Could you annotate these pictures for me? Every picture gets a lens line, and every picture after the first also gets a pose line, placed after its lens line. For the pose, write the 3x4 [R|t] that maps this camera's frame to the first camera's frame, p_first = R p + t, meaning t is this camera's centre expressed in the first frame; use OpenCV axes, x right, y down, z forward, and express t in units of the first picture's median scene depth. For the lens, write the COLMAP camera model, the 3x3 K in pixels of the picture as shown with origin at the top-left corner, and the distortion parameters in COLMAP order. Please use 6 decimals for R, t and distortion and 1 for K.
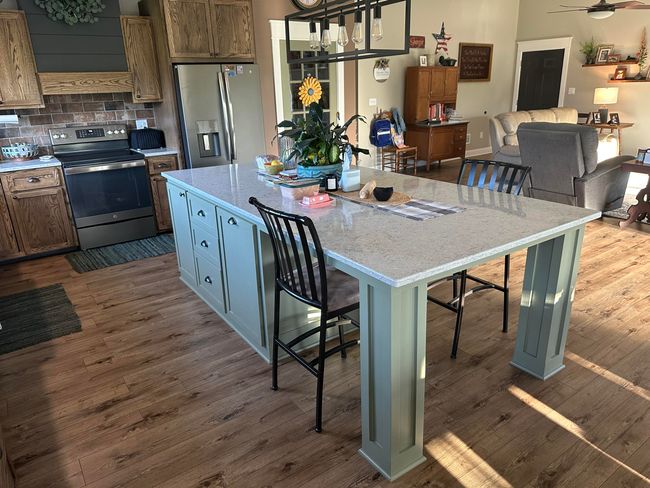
lens RADIAL K [[459.6, 0, 319.1], [0, 459.6, 245.3], [0, 0, 1]] dist [0.000935, -0.004704]
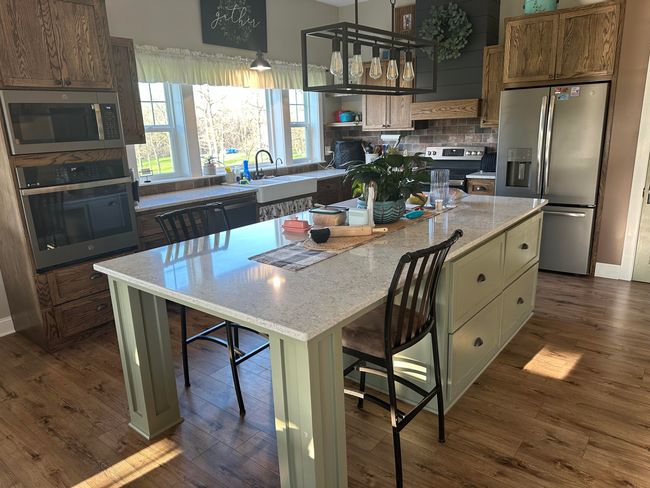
lens RADIAL K [[459.6, 0, 319.6], [0, 459.6, 242.3], [0, 0, 1]] dist [0.000935, -0.004704]
pose [[0.287775, 0.259244, -0.921943, 0.544433], [-0.291632, 0.940668, 0.173479, -0.141474], [0.912215, 0.218945, 0.346304, 0.366291]]
